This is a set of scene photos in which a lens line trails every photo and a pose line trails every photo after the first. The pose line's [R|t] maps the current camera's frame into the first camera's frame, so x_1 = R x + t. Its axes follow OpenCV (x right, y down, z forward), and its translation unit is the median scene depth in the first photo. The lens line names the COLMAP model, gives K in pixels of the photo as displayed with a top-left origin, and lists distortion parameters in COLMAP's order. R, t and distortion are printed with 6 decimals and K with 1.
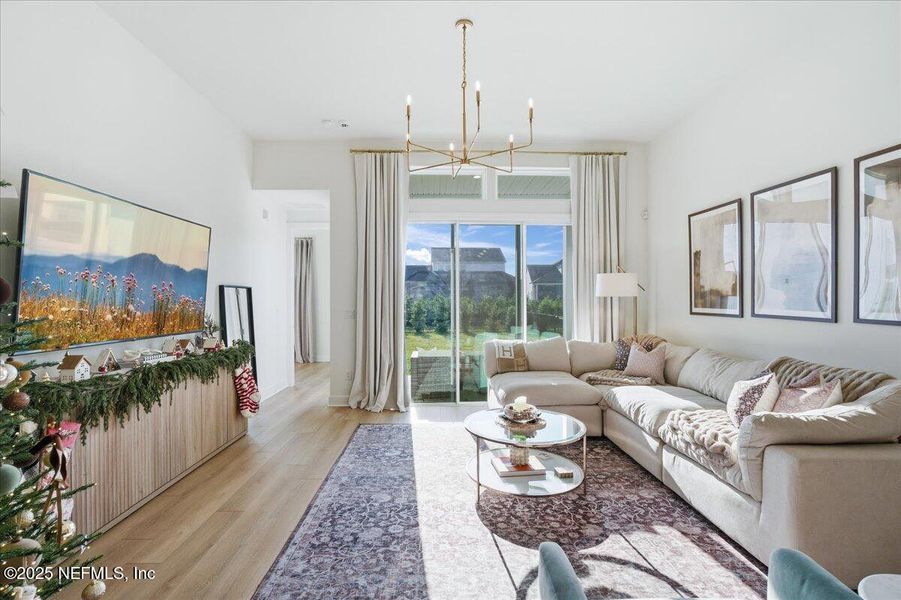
lens RADIAL K [[403.7, 0, 449.2], [0, 403.7, 297.6], [0, 0, 1]] dist [-0.001926, 0.000408]
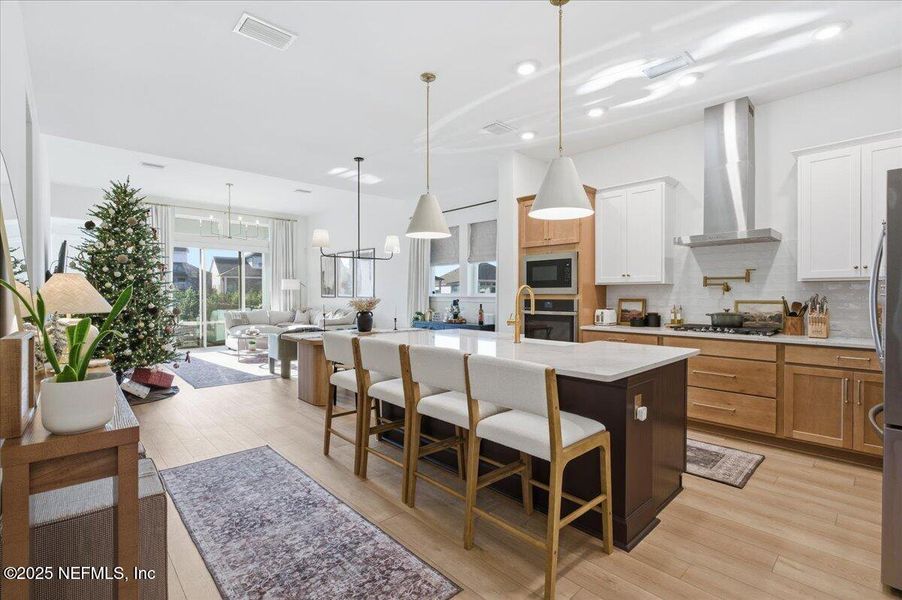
lens RADIAL K [[413.1, 0, 441.1], [0, 413.1, 293.0], [0, 0, 1]] dist [-0.004199, -0.000041]
pose [[0.760906, 0.001458, 0.648861, -0.541602], [-0.004752, 0.999983, 0.003326, 0.005958], [-0.648845, -0.005614, 0.760900, -1.591119]]
